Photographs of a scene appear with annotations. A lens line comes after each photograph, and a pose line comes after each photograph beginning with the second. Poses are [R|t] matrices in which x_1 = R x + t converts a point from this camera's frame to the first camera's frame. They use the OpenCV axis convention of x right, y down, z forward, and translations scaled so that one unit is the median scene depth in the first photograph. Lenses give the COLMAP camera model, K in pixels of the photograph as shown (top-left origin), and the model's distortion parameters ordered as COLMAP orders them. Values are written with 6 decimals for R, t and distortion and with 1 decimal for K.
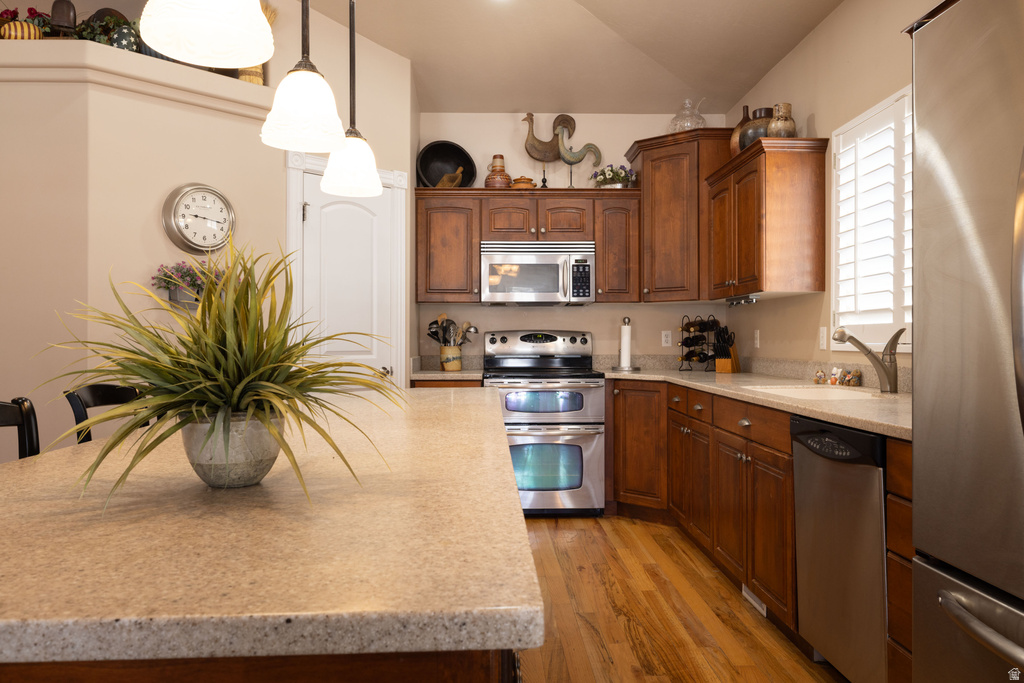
lens RADIAL K [[766.4, 0, 508.4], [0, 766.4, 337.9], [0, 0, 1]] dist [-0.001343, 0.007759]
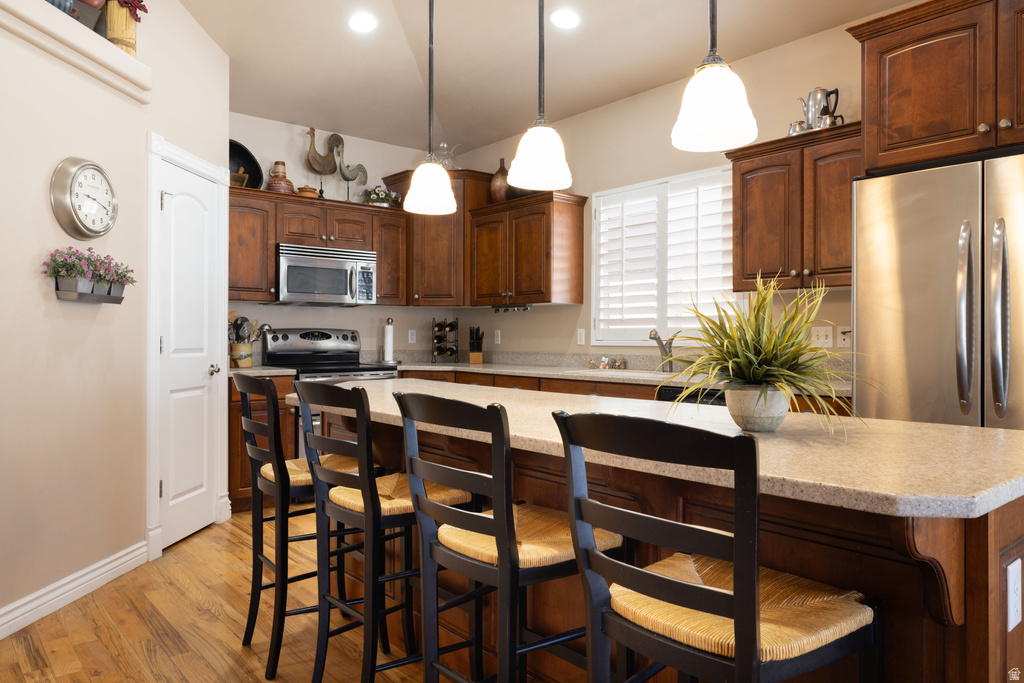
lens RADIAL K [[709.1, 0, 510.7], [0, 709.1, 337.7], [0, 0, 1]] dist [0.004469, -0.007412]
pose [[0.779670, 0.001577, 0.626189, -0.396022], [-0.003909, 0.999990, 0.002348, -0.000312], [-0.626179, -0.004279, 0.779668, 0.043462]]
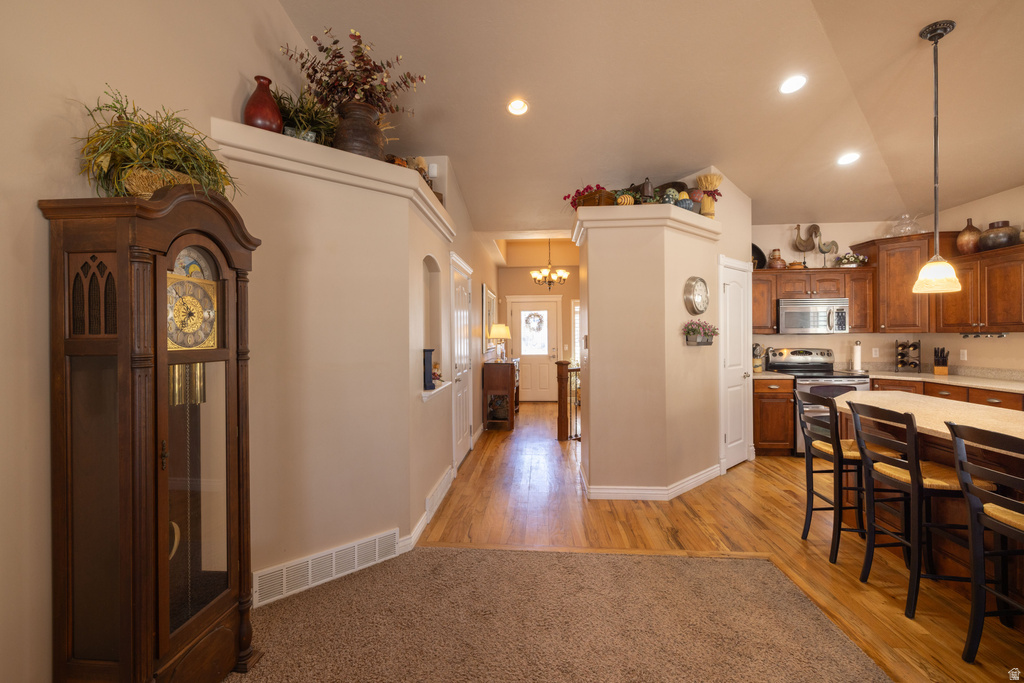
lens RADIAL K [[431.6, 0, 505.0], [0, 431.6, 336.7], [0, 0, 1]] dist [0.001374, -0.000232]
pose [[0.994192, -0.007372, -0.107371, -0.556253], [0.007788, 0.999964, 0.003456, -0.048187], [0.107341, -0.004272, 0.994213, -0.056261]]
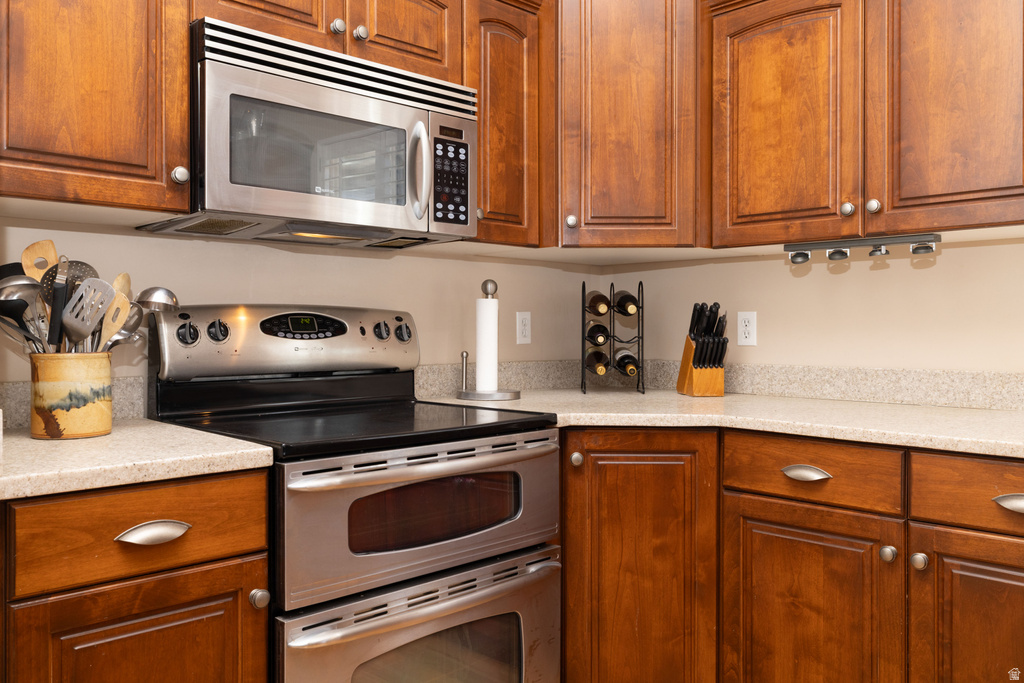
lens RADIAL K [[824.3, 0, 511.3], [0, 824.3, 337.9], [0, 0, 1]] dist [0.000032, -0.003932]
pose [[0.731573, -0.006857, 0.681728, -0.173153], [-0.000457, 0.999944, 0.010548, 0.001669], [-0.681763, -0.008028, 0.731529, 0.666156]]
